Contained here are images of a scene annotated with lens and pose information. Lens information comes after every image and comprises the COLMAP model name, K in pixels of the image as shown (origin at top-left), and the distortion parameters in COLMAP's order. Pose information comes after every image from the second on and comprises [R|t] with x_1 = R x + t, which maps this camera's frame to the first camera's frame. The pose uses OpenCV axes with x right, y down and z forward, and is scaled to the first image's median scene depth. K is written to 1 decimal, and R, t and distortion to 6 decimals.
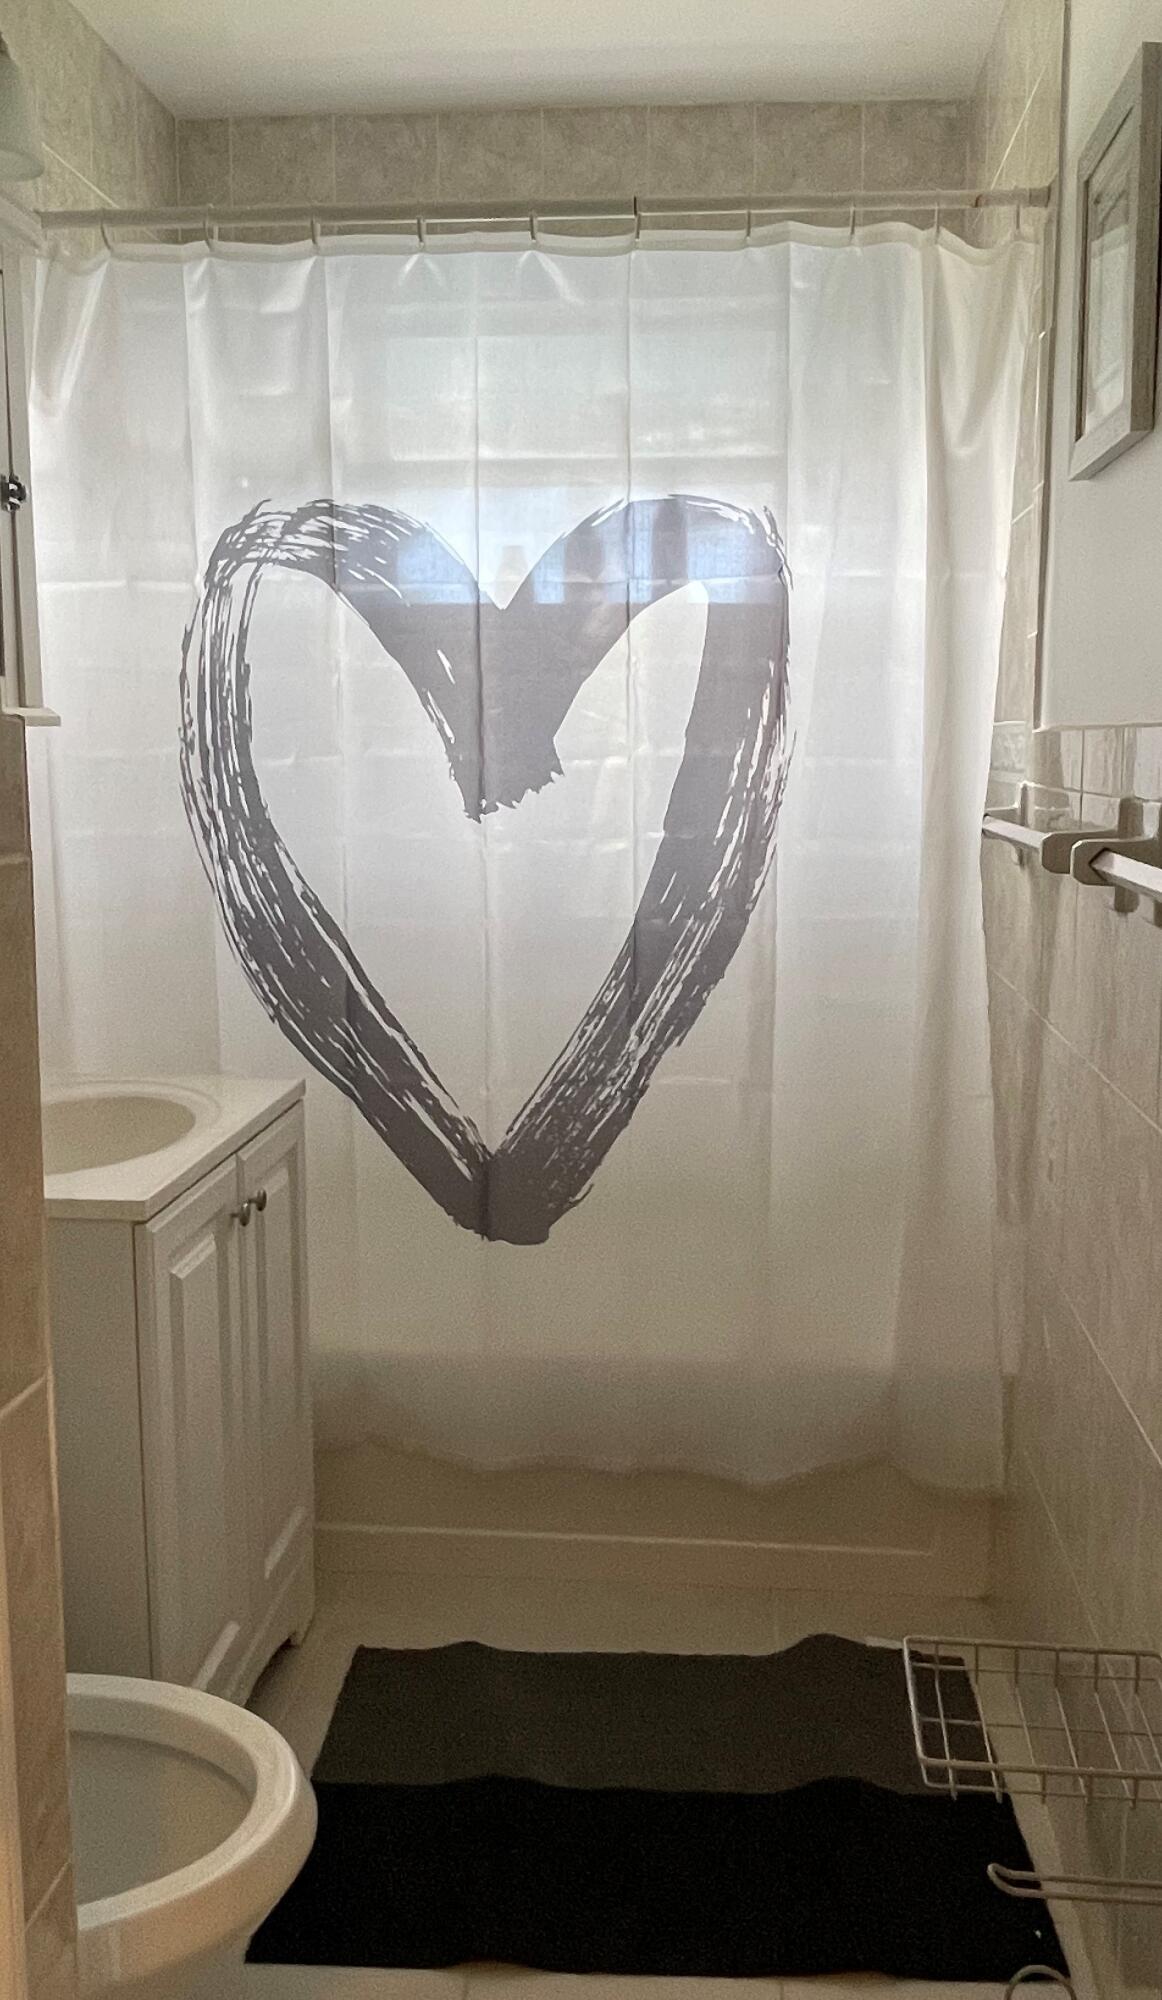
lens RADIAL K [[1776.8, 0, 582.1], [0, 1776.8, 1000.8], [0, 0, 1]] dist [-0.044914, -0.017648]
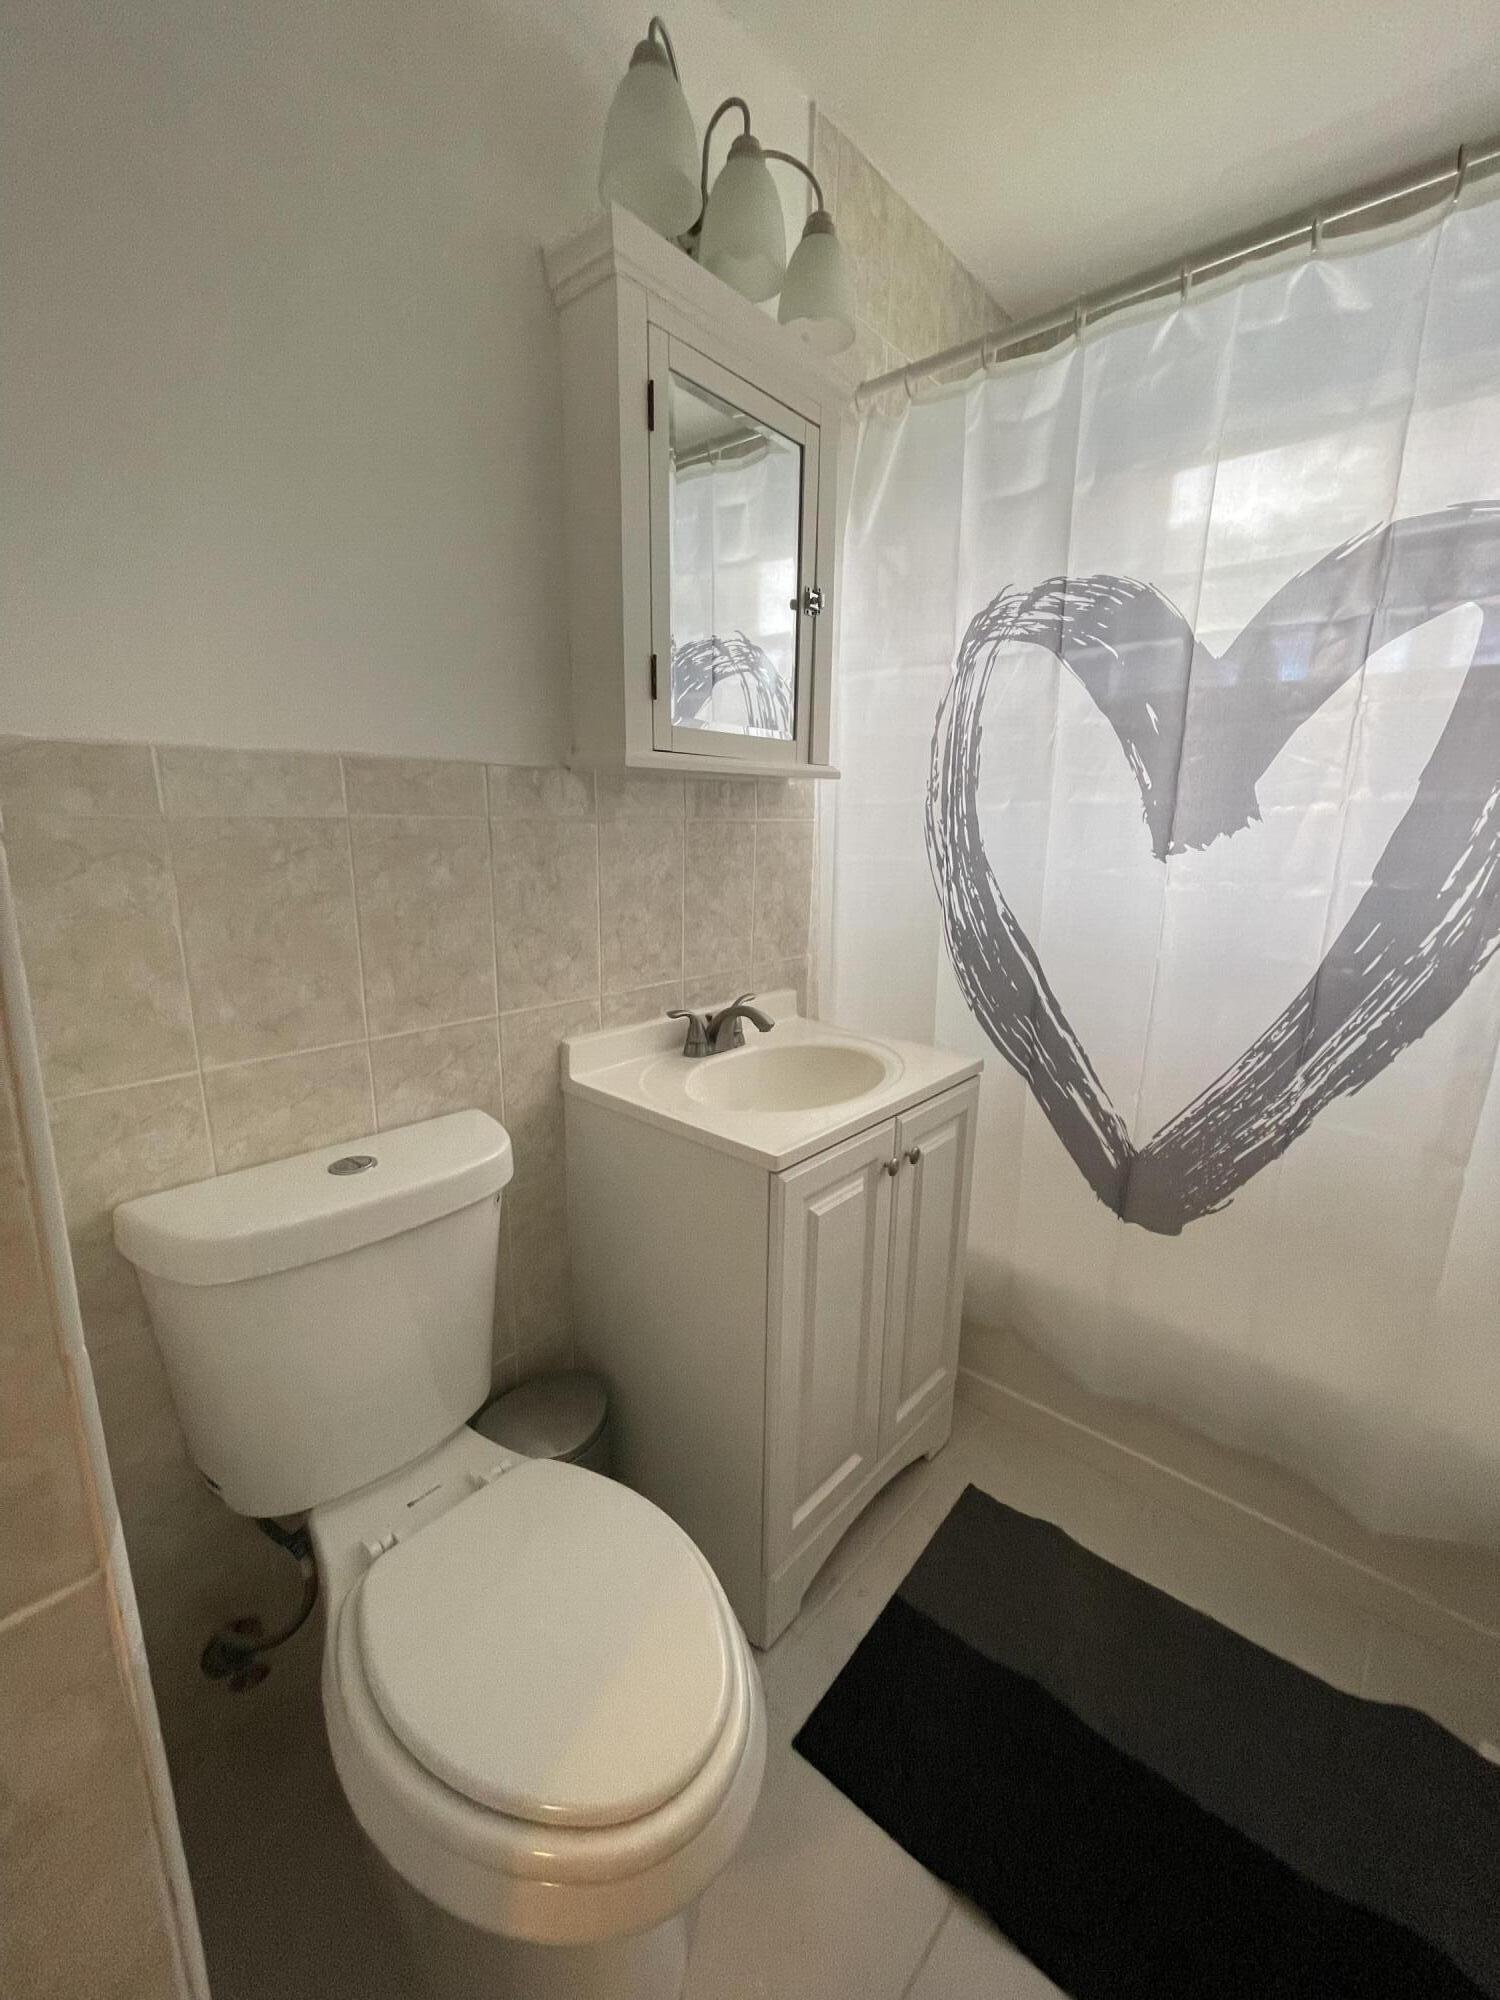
lens RADIAL K [[803.2, 0, 738.6], [0, 803.2, 1004.3], [0, 0, 1]] dist [-0.008933, 0.001760]
pose [[0.802506, 0.145290, -0.578684, 0.030417], [-0.102304, 0.989042, 0.106445, -0.038918], [0.587808, -0.026221, 0.808575, 0.435811]]
